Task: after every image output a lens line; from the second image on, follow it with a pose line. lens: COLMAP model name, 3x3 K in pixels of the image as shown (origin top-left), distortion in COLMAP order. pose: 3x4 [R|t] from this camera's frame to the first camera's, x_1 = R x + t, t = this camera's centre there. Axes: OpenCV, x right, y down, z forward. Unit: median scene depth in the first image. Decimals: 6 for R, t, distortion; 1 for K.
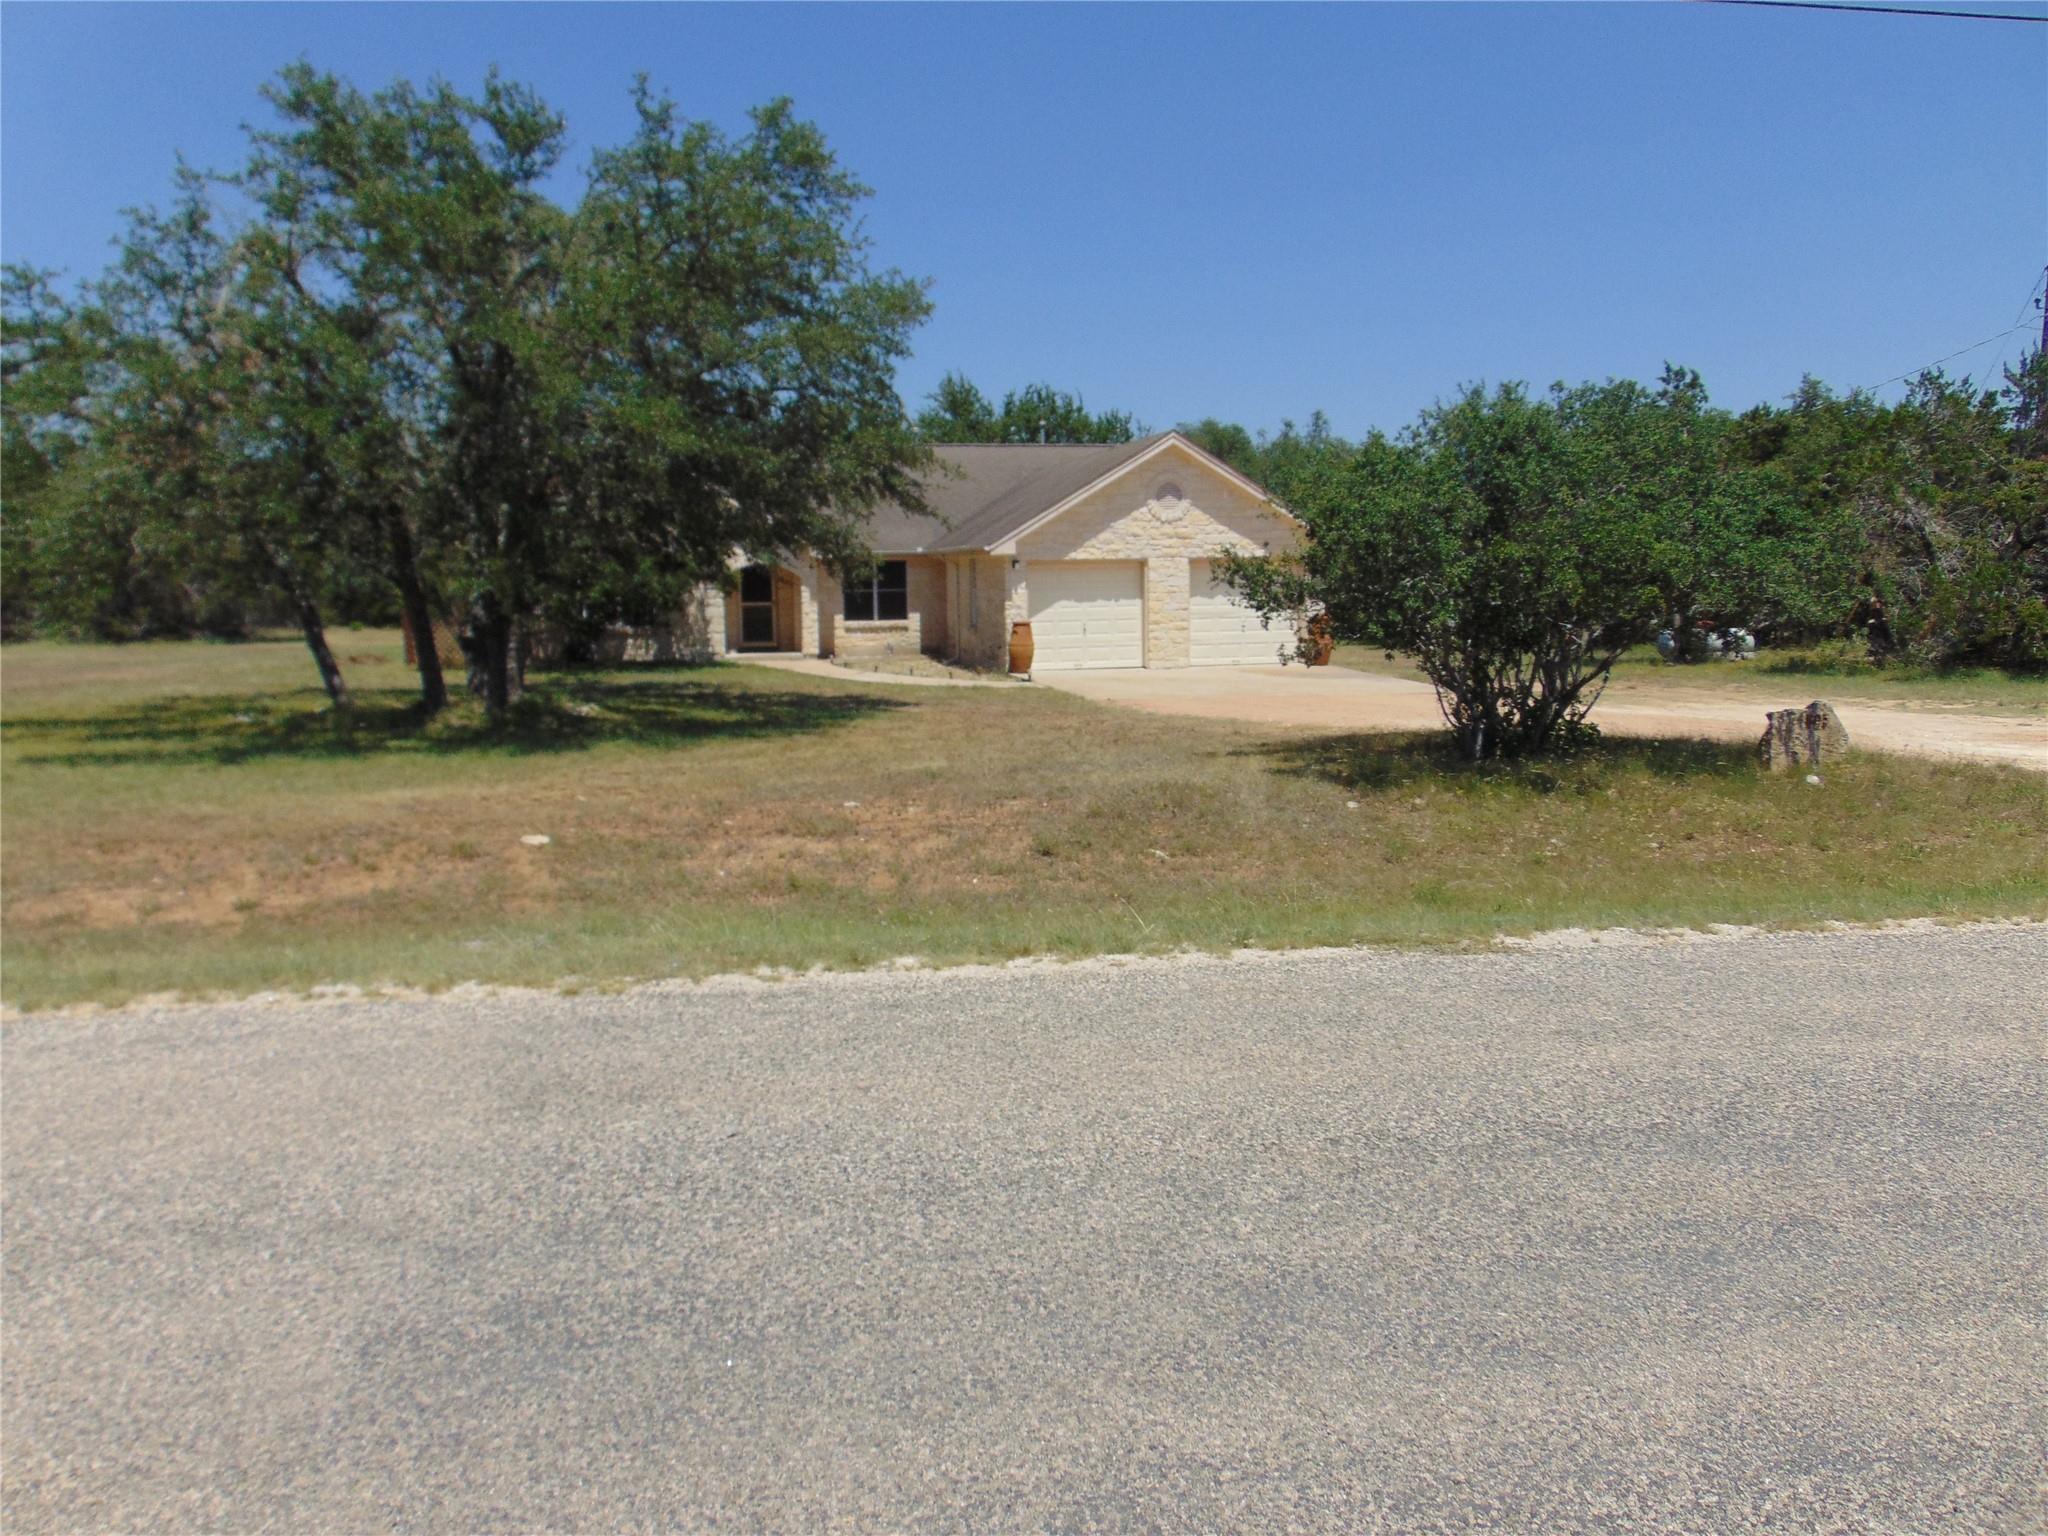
lens RADIAL K [[1540.8, 0, 1024.0], [0, 1540.8, 768.0], [0, 0, 1]] dist [-0.043869, 0.086143]
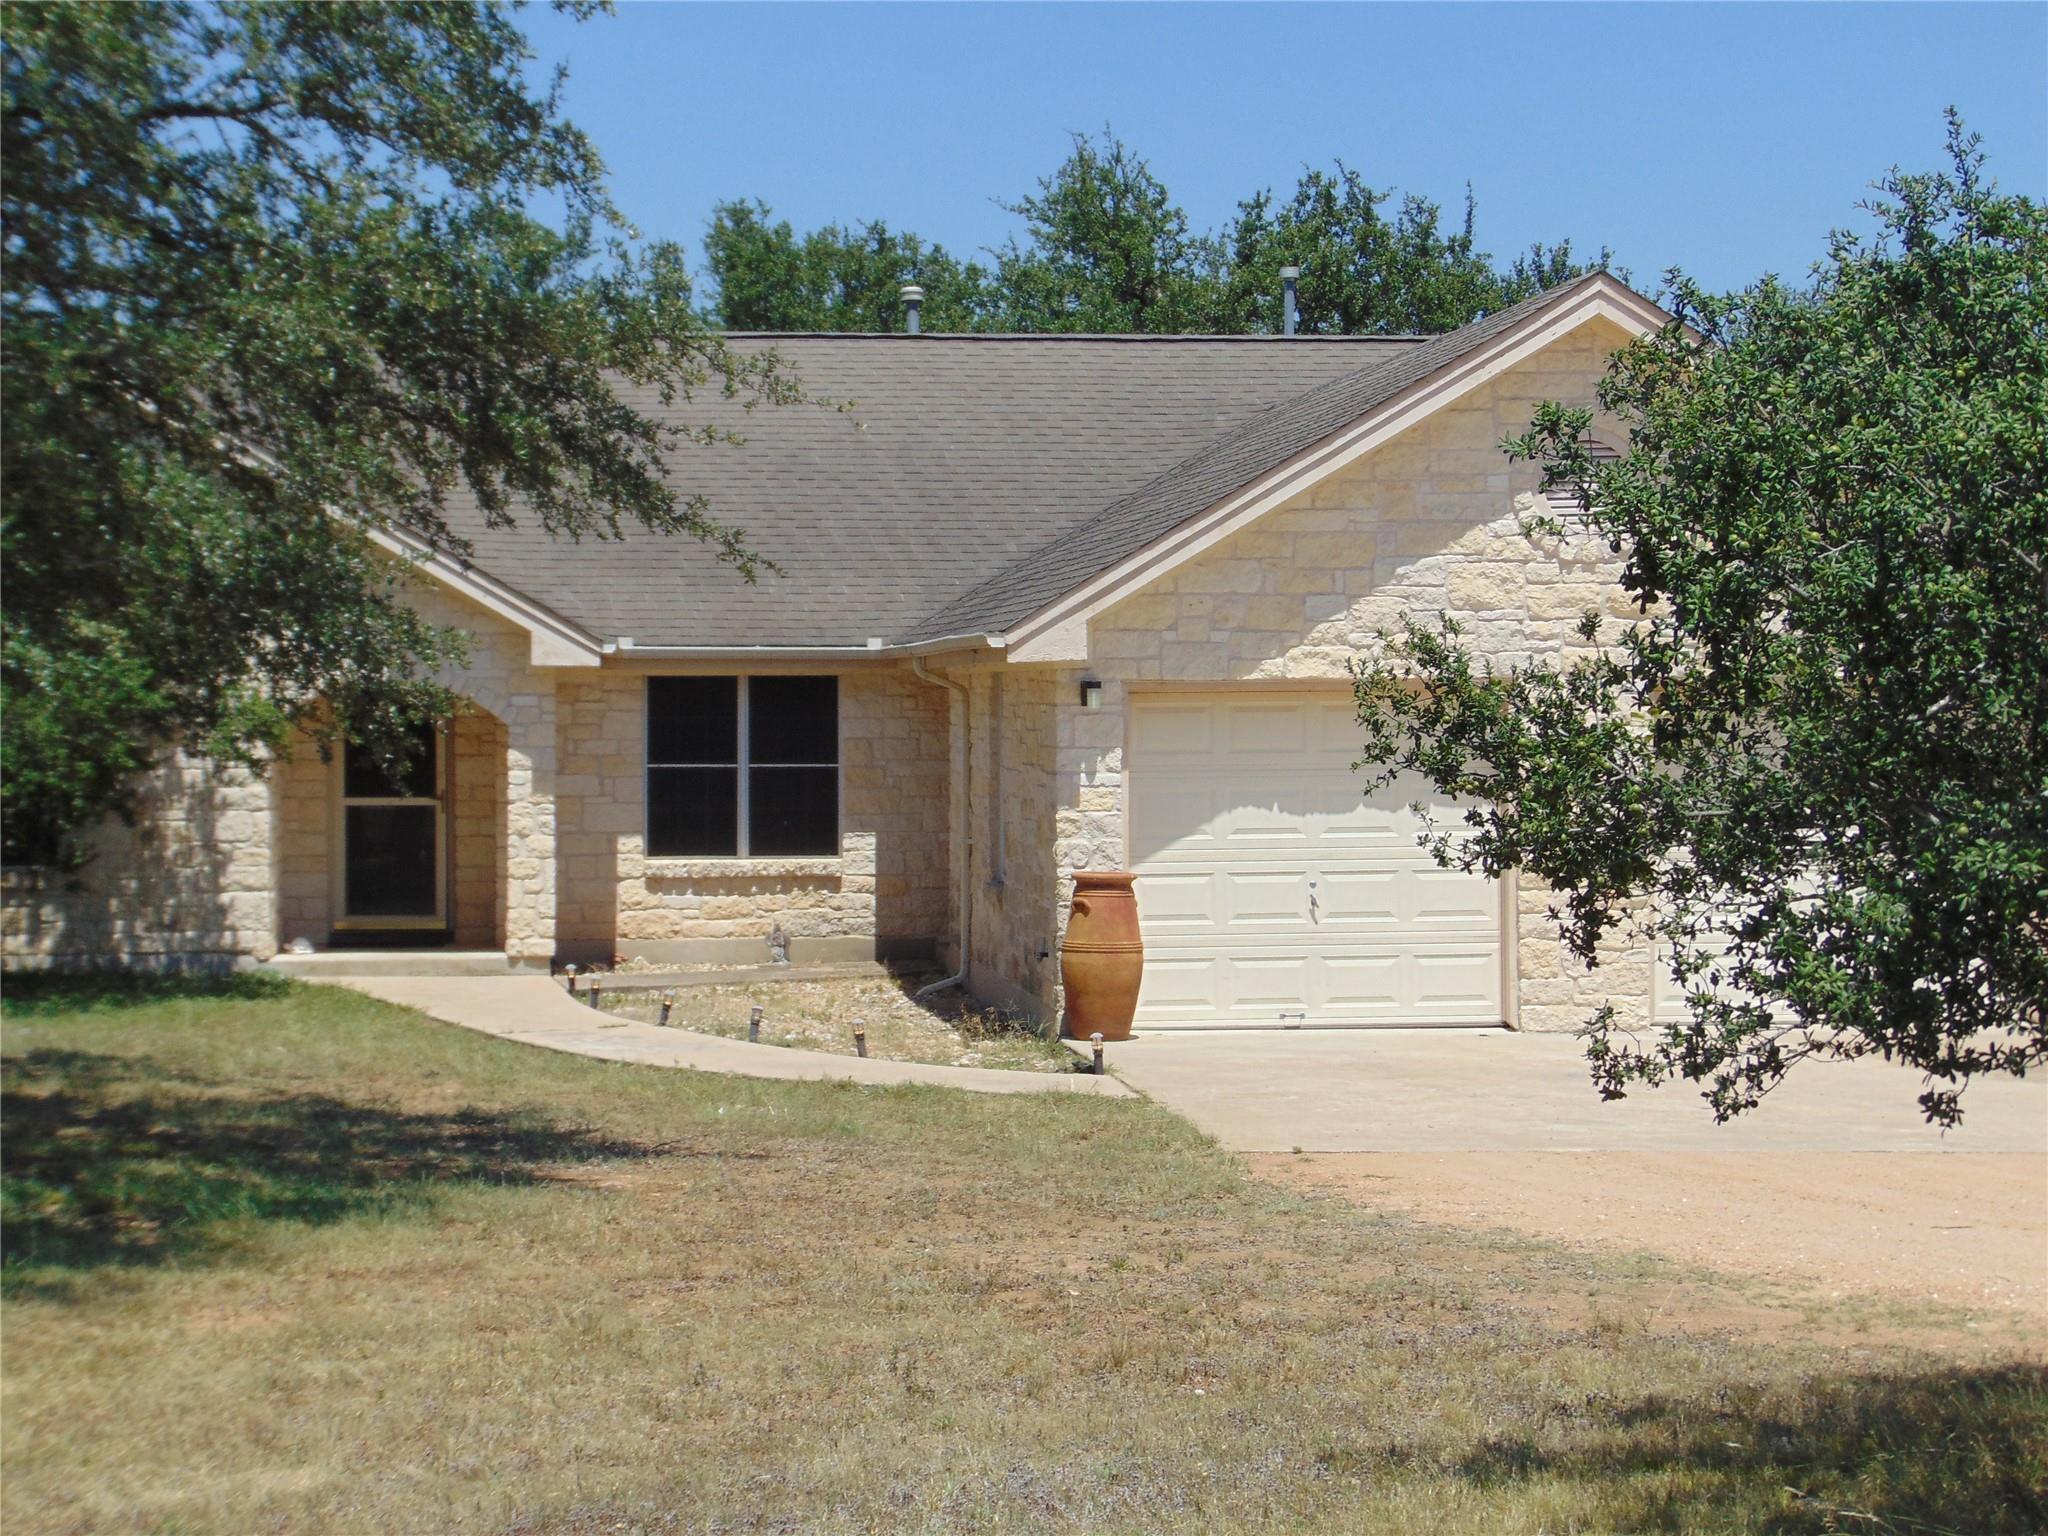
lens RADIAL K [[4193.2, 0, 1024.0], [0, 4193.2, 768.0], [0, 0, 1]] dist [0.041396, 0.158563]
pose [[0.995405, 0.009347, -0.095296, 0.050965], [-0.019952, 0.993626, -0.110947, -0.017347], [0.093652, 0.112339, 0.989247, 0.124568]]
